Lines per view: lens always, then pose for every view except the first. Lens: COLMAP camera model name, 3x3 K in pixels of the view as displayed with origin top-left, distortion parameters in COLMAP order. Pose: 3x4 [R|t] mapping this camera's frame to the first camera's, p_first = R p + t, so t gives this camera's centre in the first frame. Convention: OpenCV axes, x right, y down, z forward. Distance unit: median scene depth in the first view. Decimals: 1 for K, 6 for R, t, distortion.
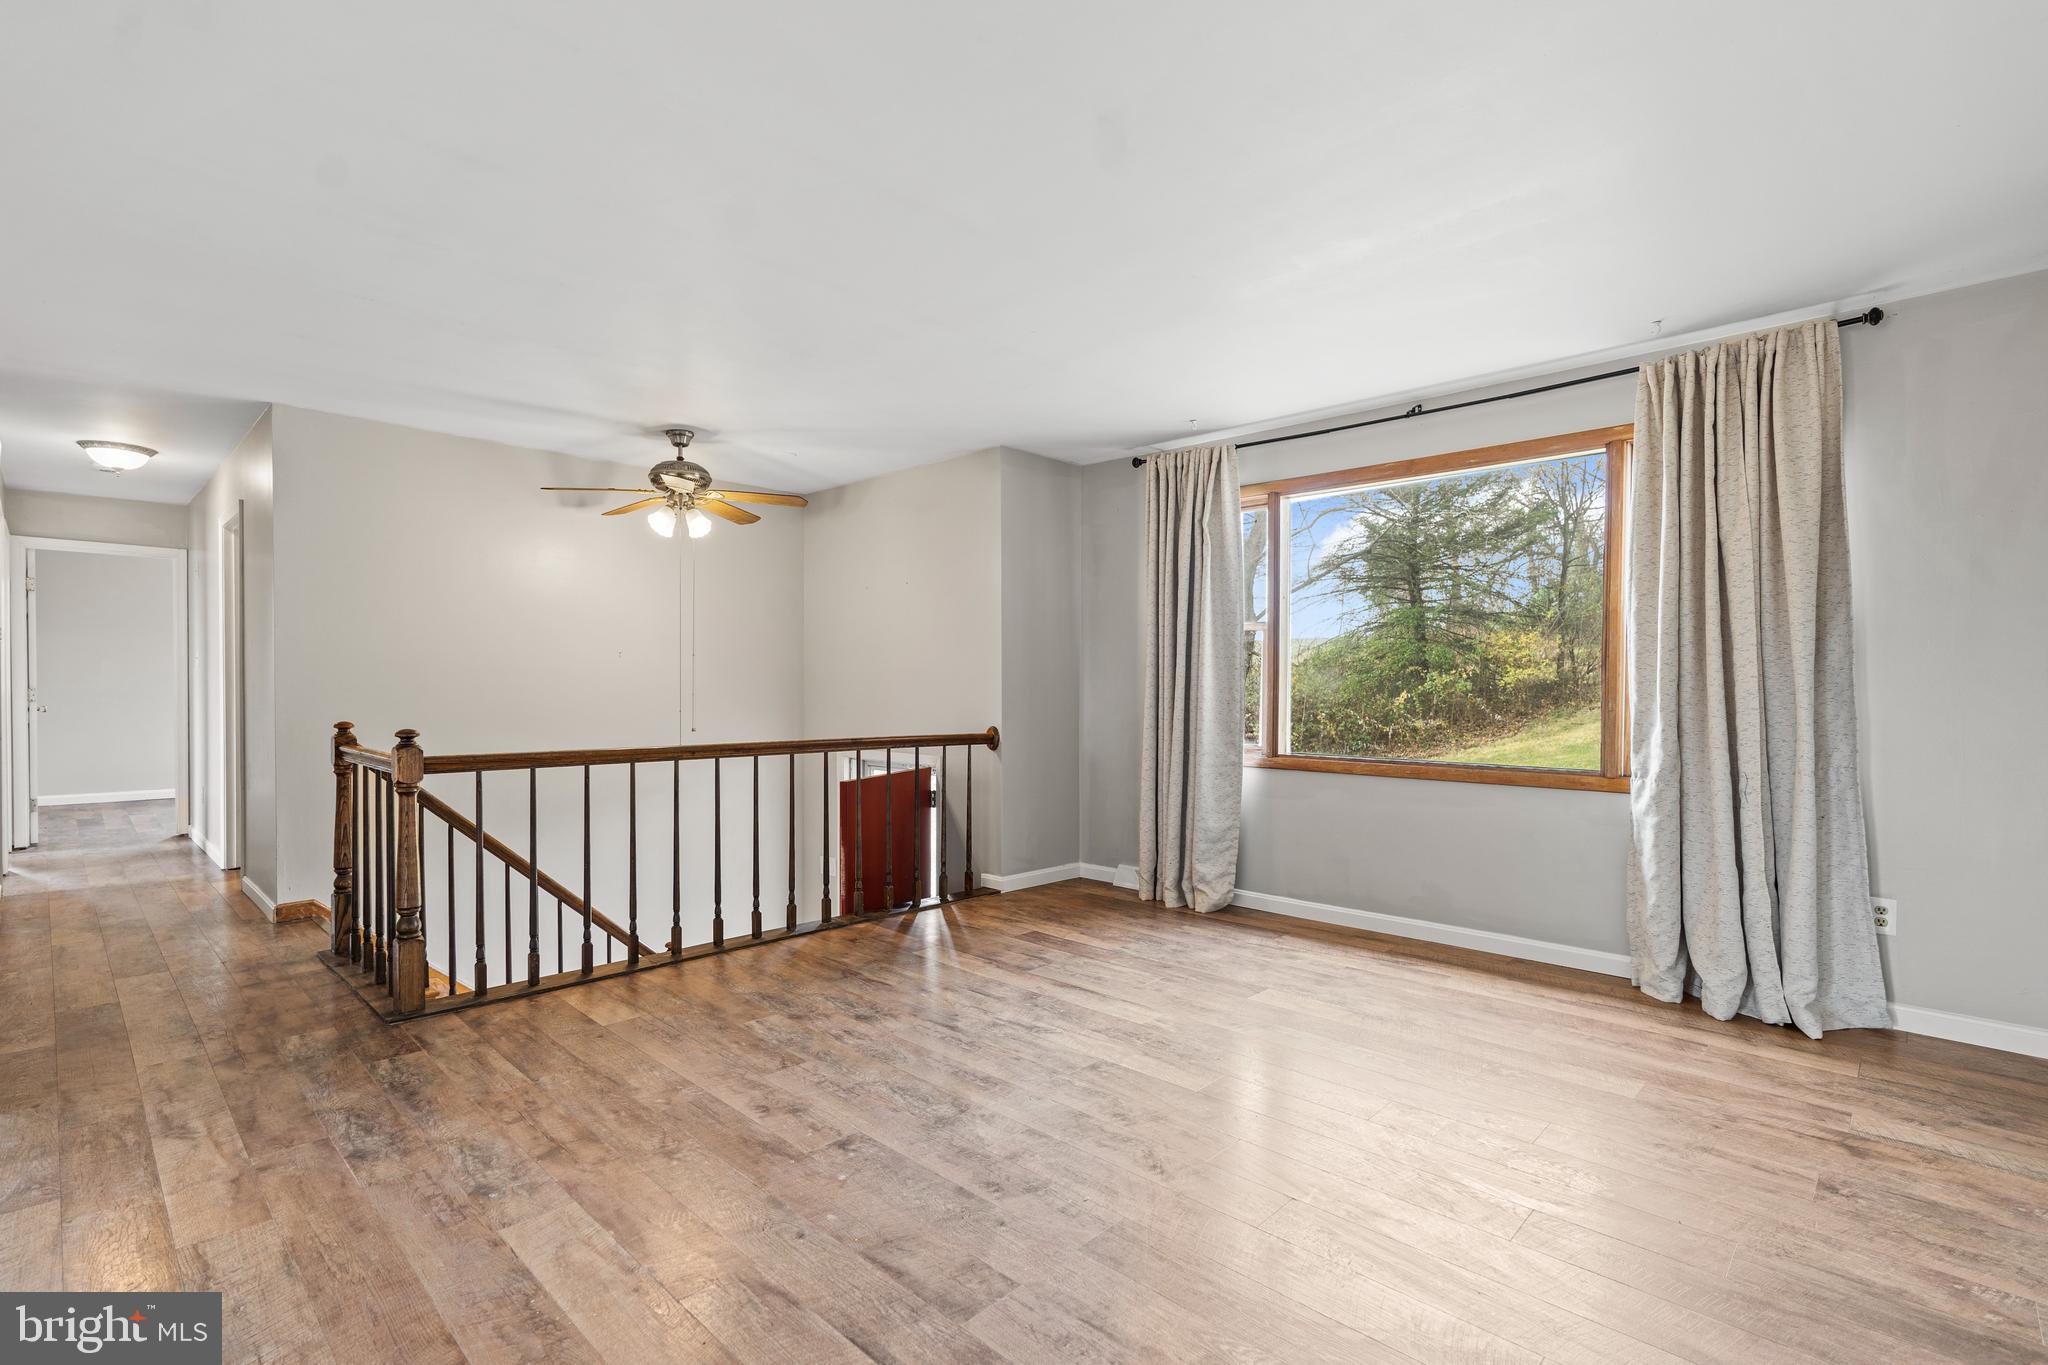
lens RADIAL K [[939.9, 0, 1046.2], [0, 939.9, 690.2], [0, 0, 1]] dist [-0.012166, 0.002126]
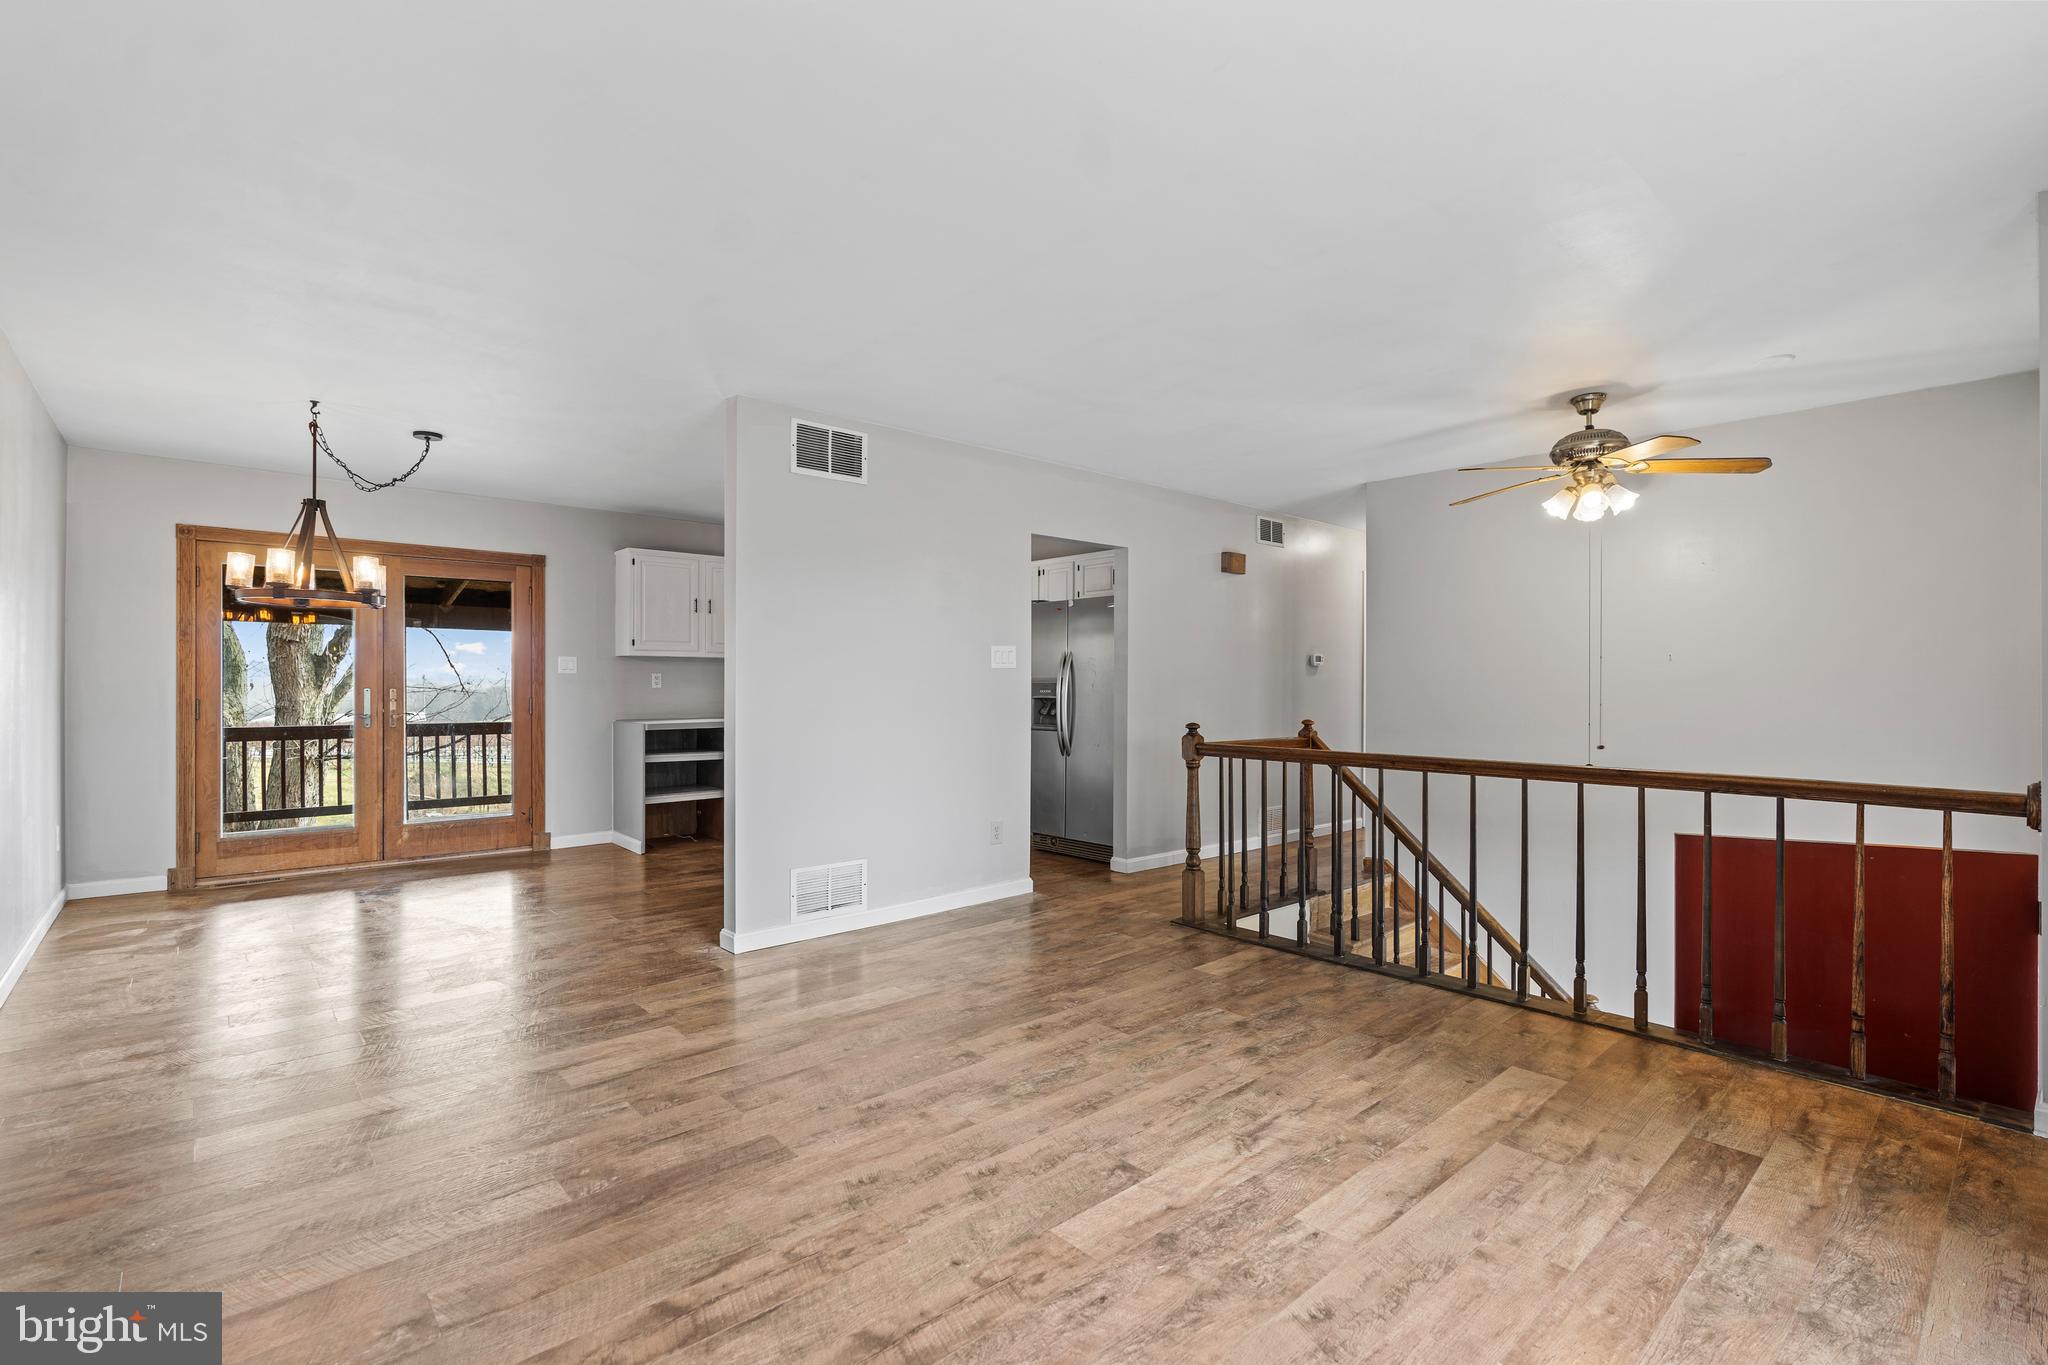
lens RADIAL K [[939.9, 0, 1028.6], [0, 939.9, 689.0], [0, 0, 1]] dist [-0.012166, 0.002126]
pose [[-0.084001, -0.003301, -0.996460, 0.771302], [-0.013750, 0.999903, -0.002154, -0.002304], [0.996371, 0.013520, -0.084038, 0.884454]]
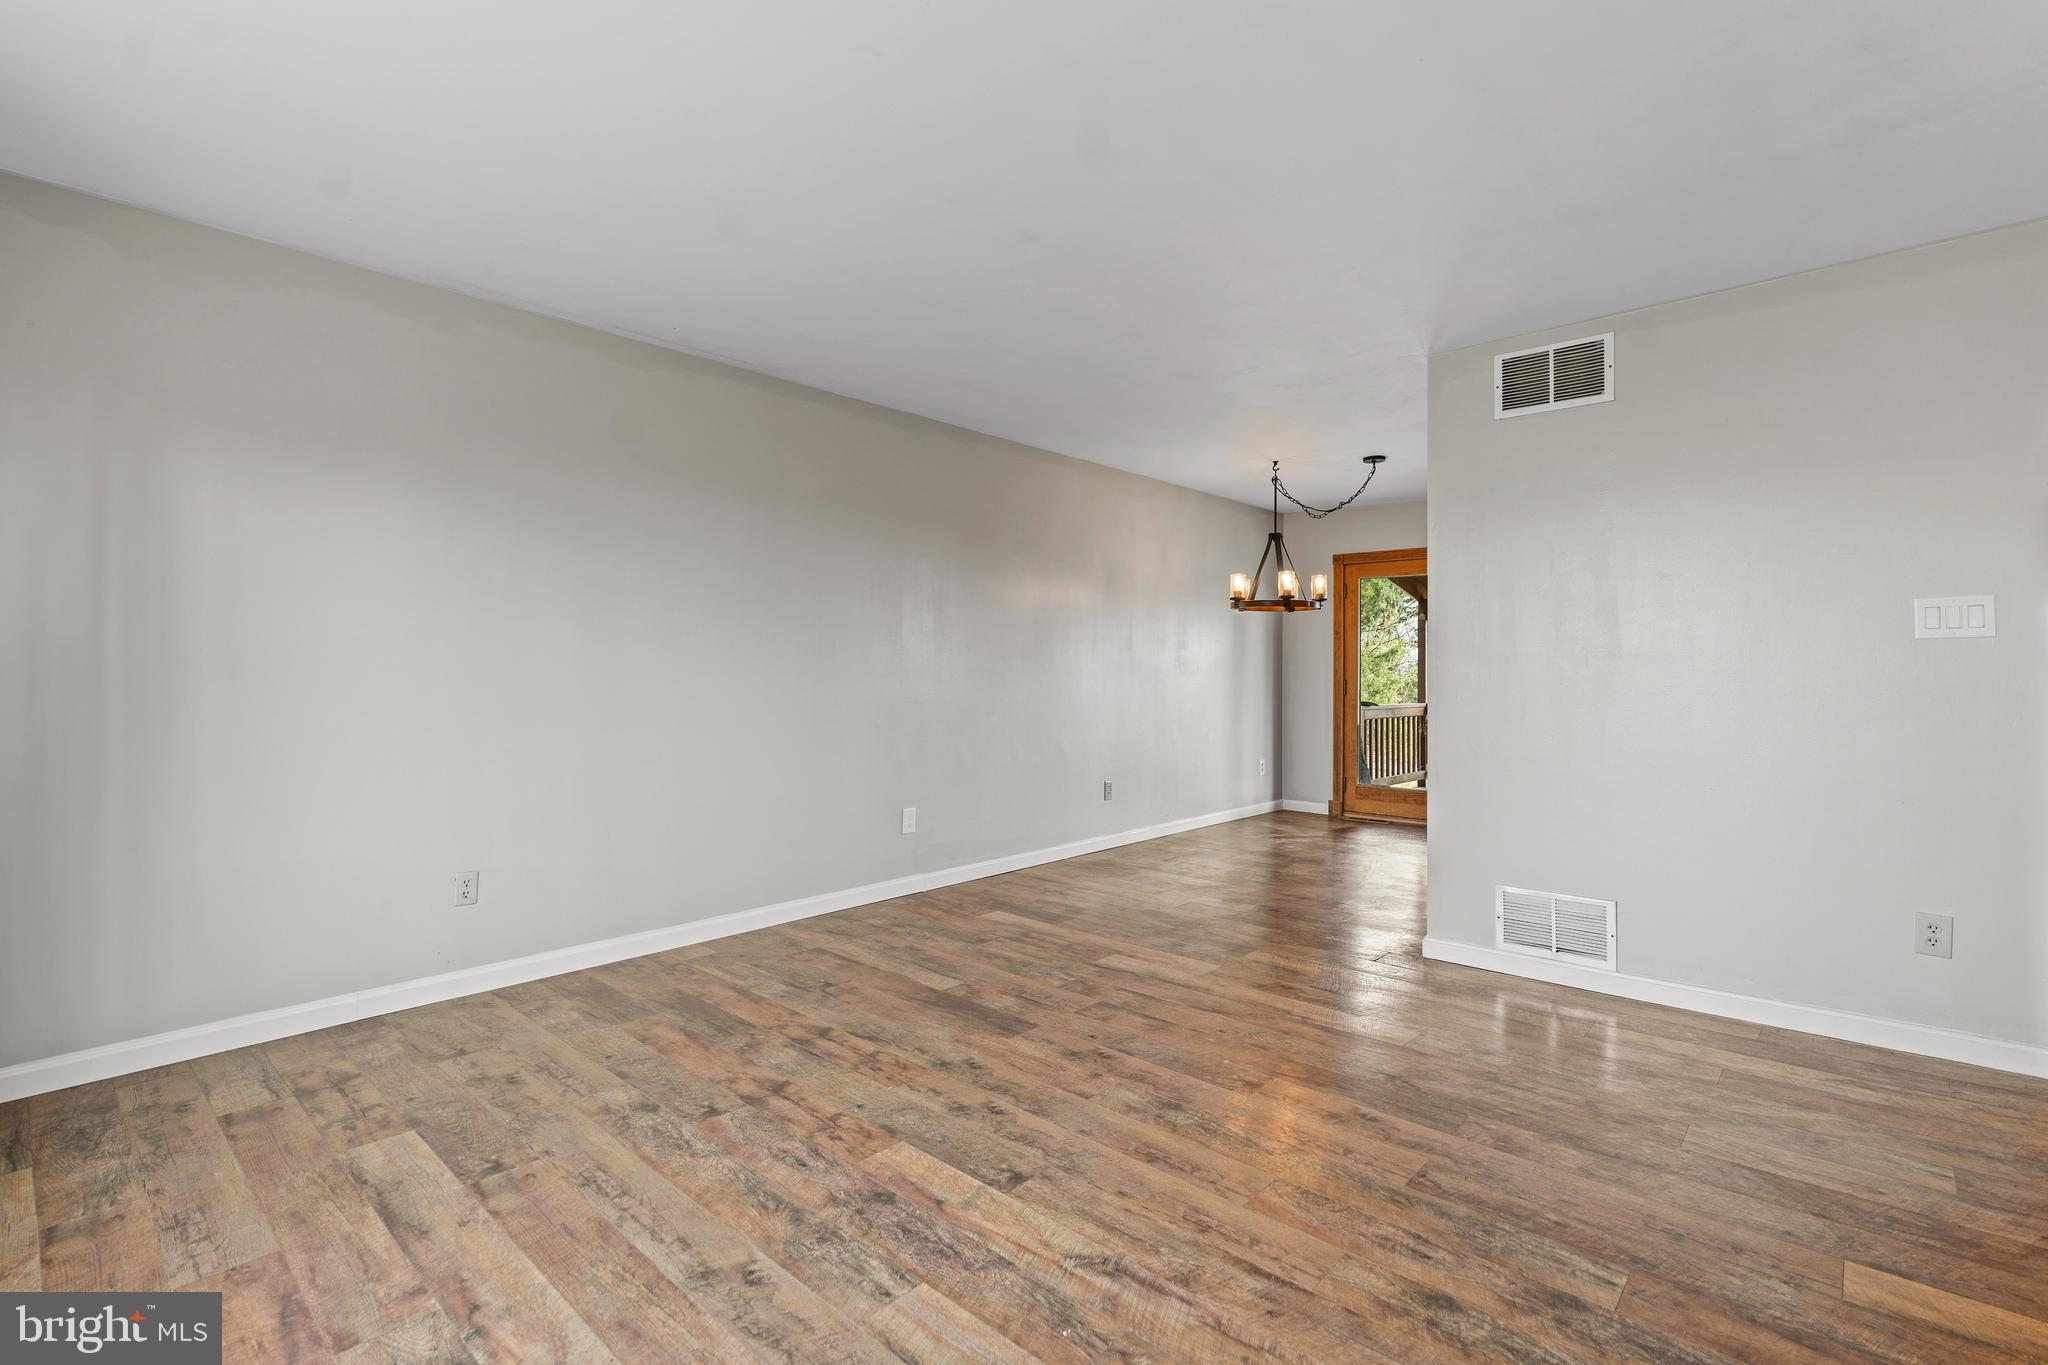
lens RADIAL K [[939.9, 0, 1018.4], [0, 939.9, 688.5], [0, 0, 1]] dist [-0.012166, 0.002126]
pose [[-0.999938, -0.009676, -0.005420, 0.052211], [-0.009846, 0.999431, 0.032267, -0.014319], [0.005104, 0.032319, -0.999465, 1.571530]]
